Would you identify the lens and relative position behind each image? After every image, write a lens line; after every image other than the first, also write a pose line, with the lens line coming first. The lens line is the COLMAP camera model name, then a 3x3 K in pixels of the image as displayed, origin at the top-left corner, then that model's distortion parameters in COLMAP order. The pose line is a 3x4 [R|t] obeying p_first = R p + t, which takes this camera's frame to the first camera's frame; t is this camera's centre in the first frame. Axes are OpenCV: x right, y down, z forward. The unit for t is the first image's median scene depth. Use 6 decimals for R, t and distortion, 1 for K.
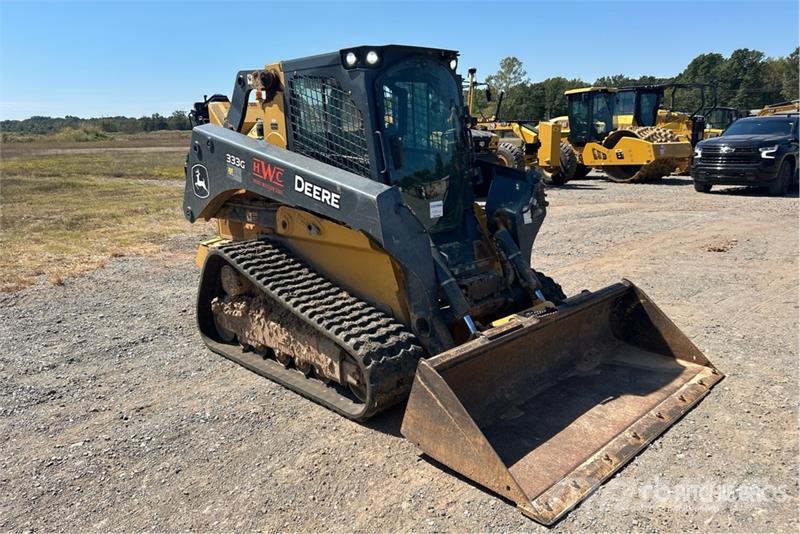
lens RADIAL K [[597.9, 0, 407.1], [0, 597.9, 269.6], [0, 0, 1]] dist [0.089955, -0.133793]
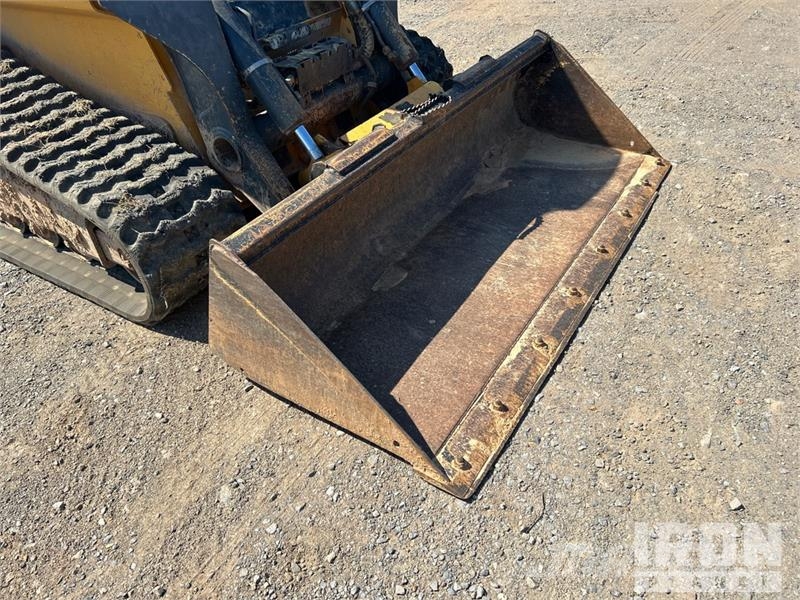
lens RADIAL K [[602.6, 0, 393.8], [0, 602.6, 300.6], [0, 0, 1]] dist [0.058254, -0.064654]
pose [[0.975265, -0.157603, 0.154982, 0.066064], [0.080412, 0.906081, 0.415392, -0.006349], [-0.205893, -0.392655, 0.896343, 0.364773]]
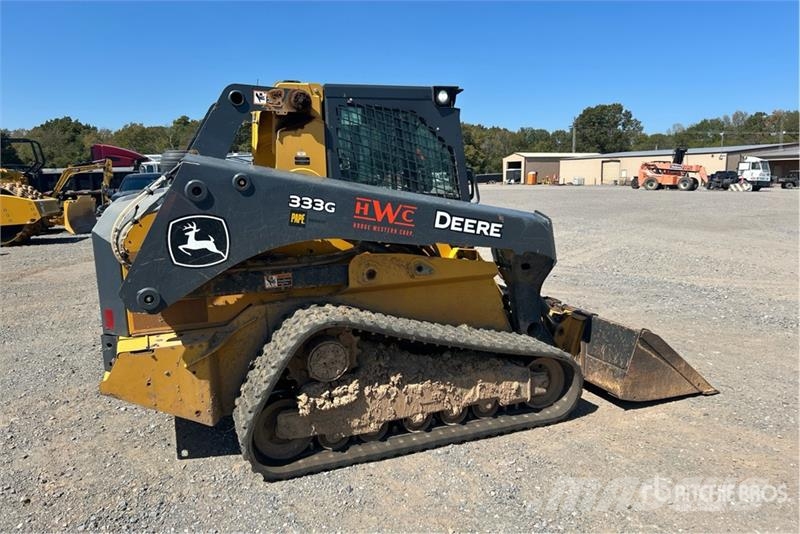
lens RADIAL K [[602.8, 0, 405.2], [0, 602.8, 273.8], [0, 0, 1]] dist [0.083883, -0.134057]
pose [[0.383028, -0.137490, 0.913447, -1.072708], [0.221121, 0.973759, 0.053848, -0.124138], [-0.896881, 0.181357, 0.403379, 0.684956]]
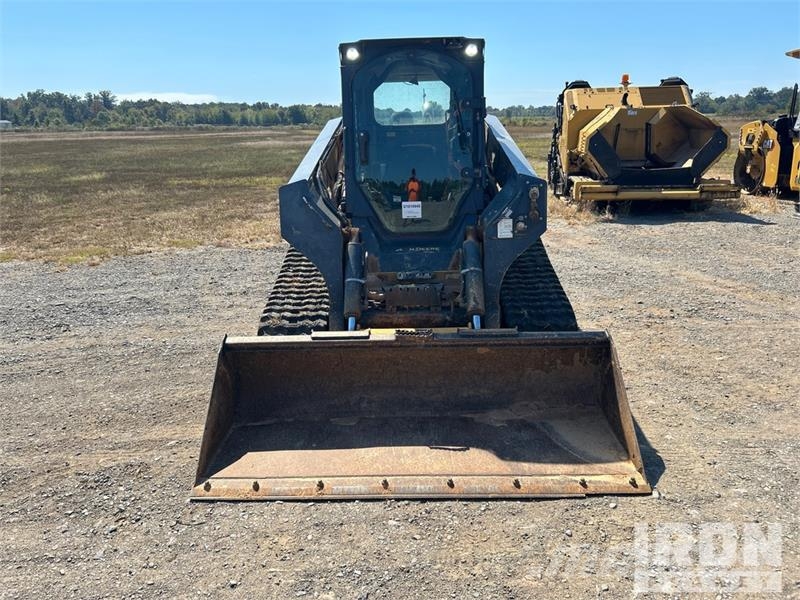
lens RADIAL K [[600.6, 0, 400.0], [0, 600.6, 300.0], [0, 0, 1]] dist [0.123397, -0.177933]
pose [[0.700709, 0.207325, -0.682659, 0.772905], [-0.159705, 0.978146, 0.133138, -0.090013], [0.695342, 0.015733, 0.718506, 0.307357]]
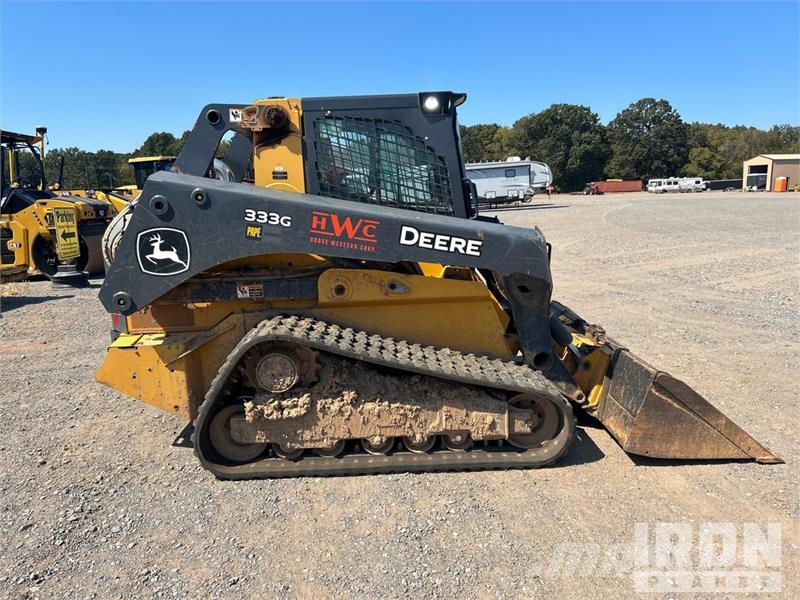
lens RADIAL K [[602.6, 0, 393.8], [0, 602.6, 300.6], [0, 0, 1]] dist [0.058254, -0.064654]
pose [[0.691747, -0.131086, 0.710142, -0.835902], [0.180159, 0.983619, 0.006075, -0.058032], [-0.699306, 0.123736, 0.704032, 0.401009]]
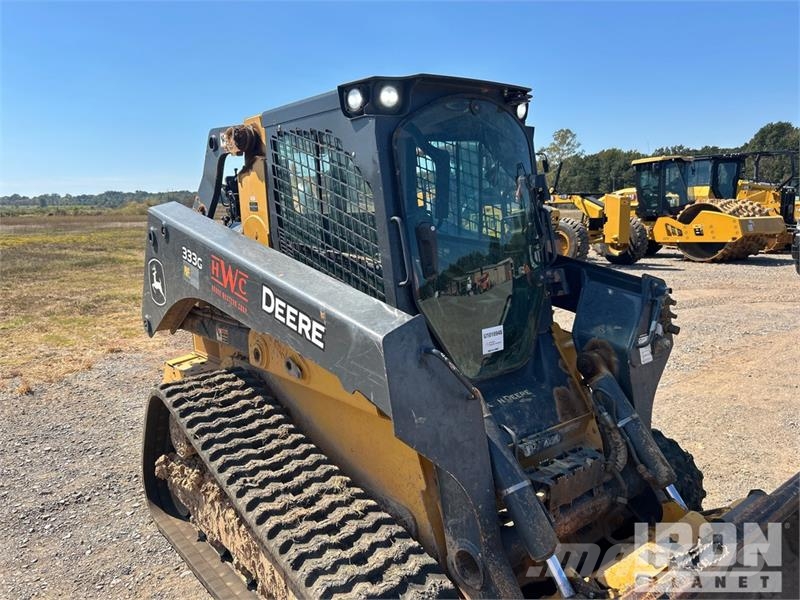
lens RADIAL K [[602.6, 0, 393.8], [0, 602.6, 300.6], [0, 0, 1]] dist [0.058254, -0.064654]
pose [[0.994681, 0.013130, -0.102159, 0.011390], [-0.019914, 0.997643, -0.065667, -0.103881], [0.101056, 0.067352, 0.992598, 0.399010]]
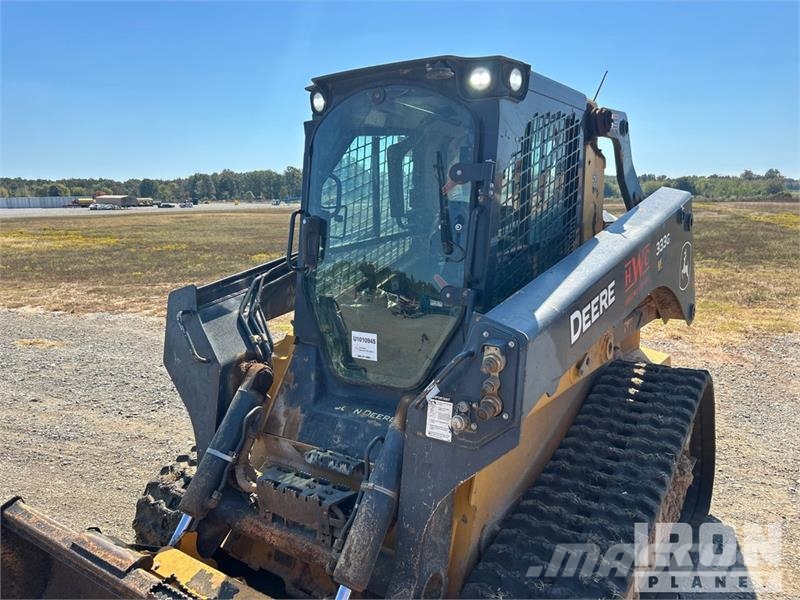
lens RADIAL K [[604.1, 0, 401.3], [0, 604.1, 303.0], [0, 0, 1]] dist [0.059128, -0.079666]
pose [[0.185455, 0.184456, -0.965185, 0.639844], [-0.219905, 0.965104, 0.142187, -0.243698], [0.957731, 0.185880, 0.219546, 0.953097]]
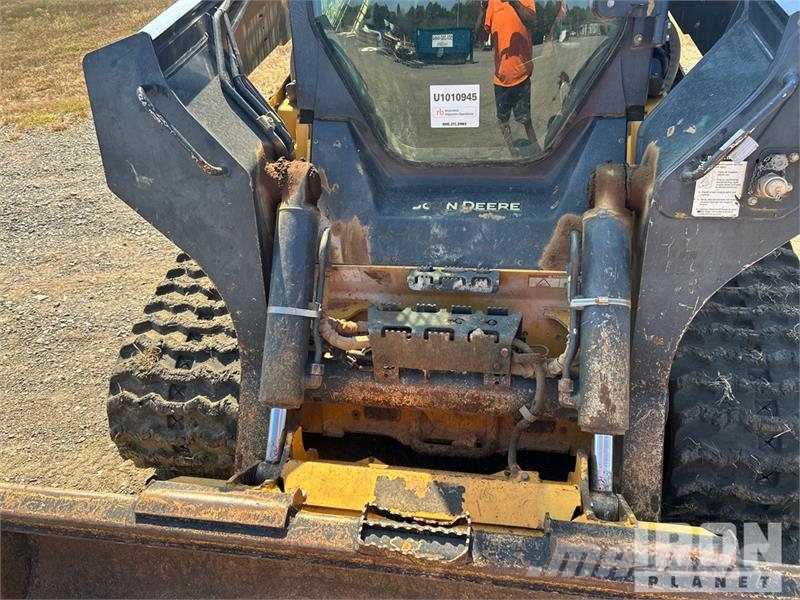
lens RADIAL K [[608.2, 0, 405.9], [0, 608.2, 300.4], [0, 0, 1]] dist [0.058705, -0.088119]
pose [[0.593680, 0.421520, -0.685467, 0.366723], [-0.154516, 0.895691, 0.416969, -0.156122], [0.789727, -0.141631, 0.596886, 0.771557]]
